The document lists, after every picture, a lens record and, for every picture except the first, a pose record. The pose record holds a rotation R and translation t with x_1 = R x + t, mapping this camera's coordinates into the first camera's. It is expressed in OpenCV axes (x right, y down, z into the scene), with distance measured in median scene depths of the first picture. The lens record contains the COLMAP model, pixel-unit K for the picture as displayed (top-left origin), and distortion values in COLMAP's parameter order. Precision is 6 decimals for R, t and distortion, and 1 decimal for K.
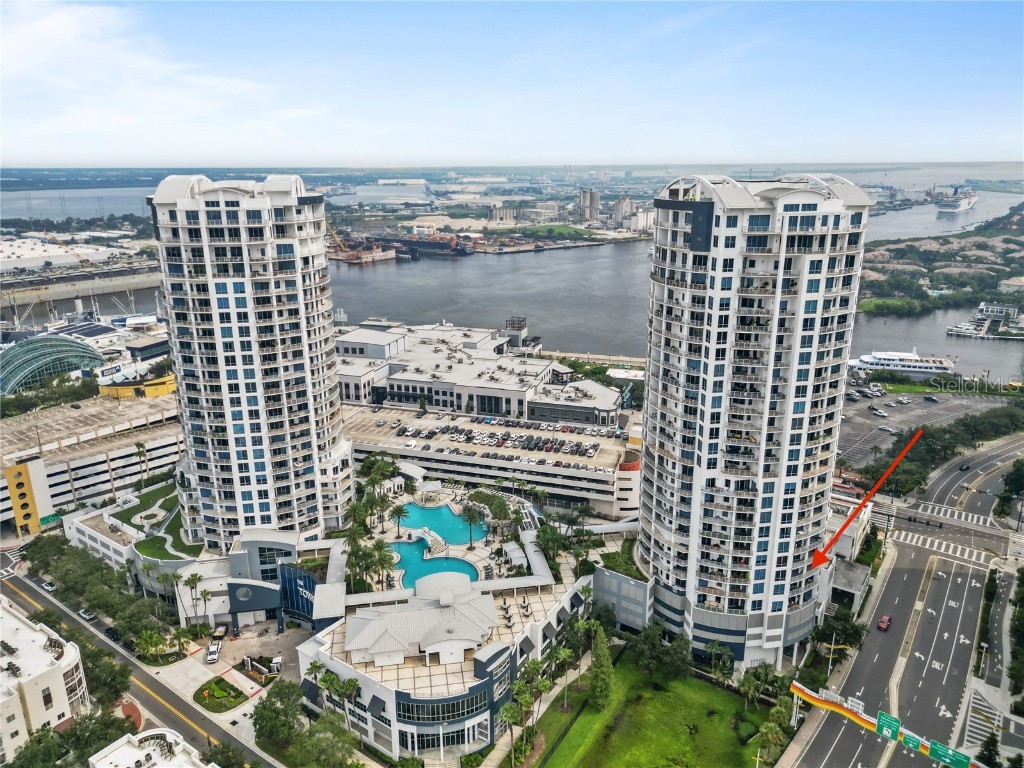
lens RADIAL K [[718.3, 0, 515.5], [0, 718.3, 382.1], [0, 0, 1]] dist [0.072513, -0.091216]
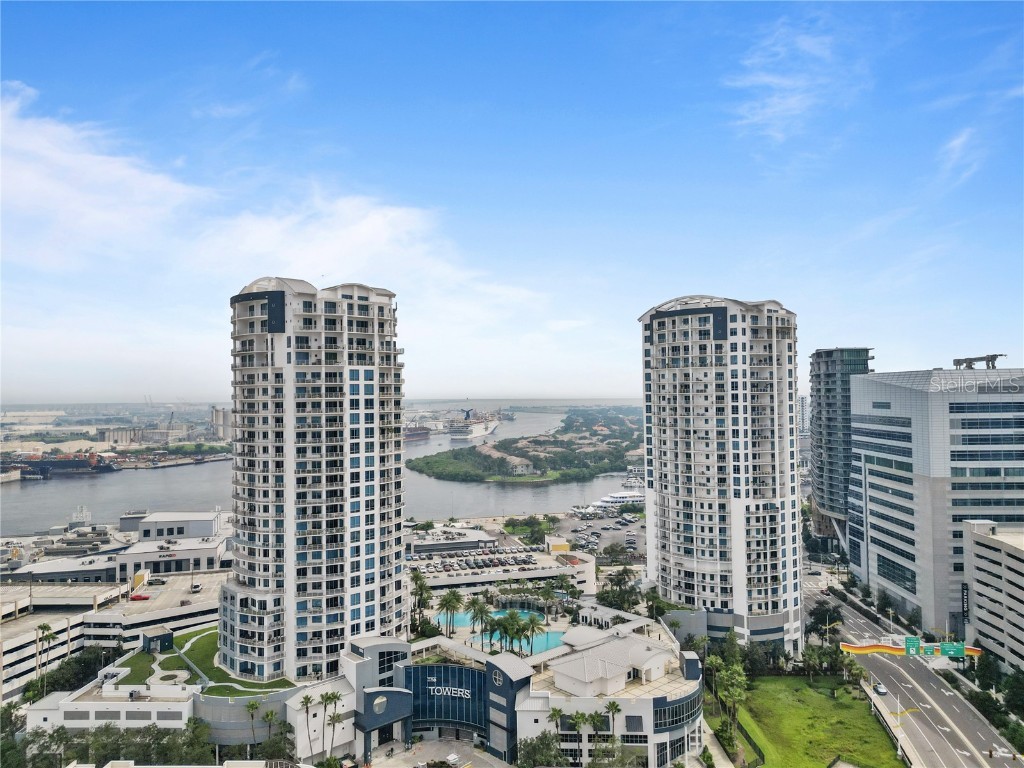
lens RADIAL K [[718.3, 0, 515.5], [0, 718.3, 382.1], [0, 0, 1]] dist [0.072513, -0.091216]
pose [[0.842268, 0.003398, 0.539049, -0.722236], [0.165079, 0.950311, -0.263928, 0.176789], [-0.513161, 0.311284, 0.799855, 0.067530]]
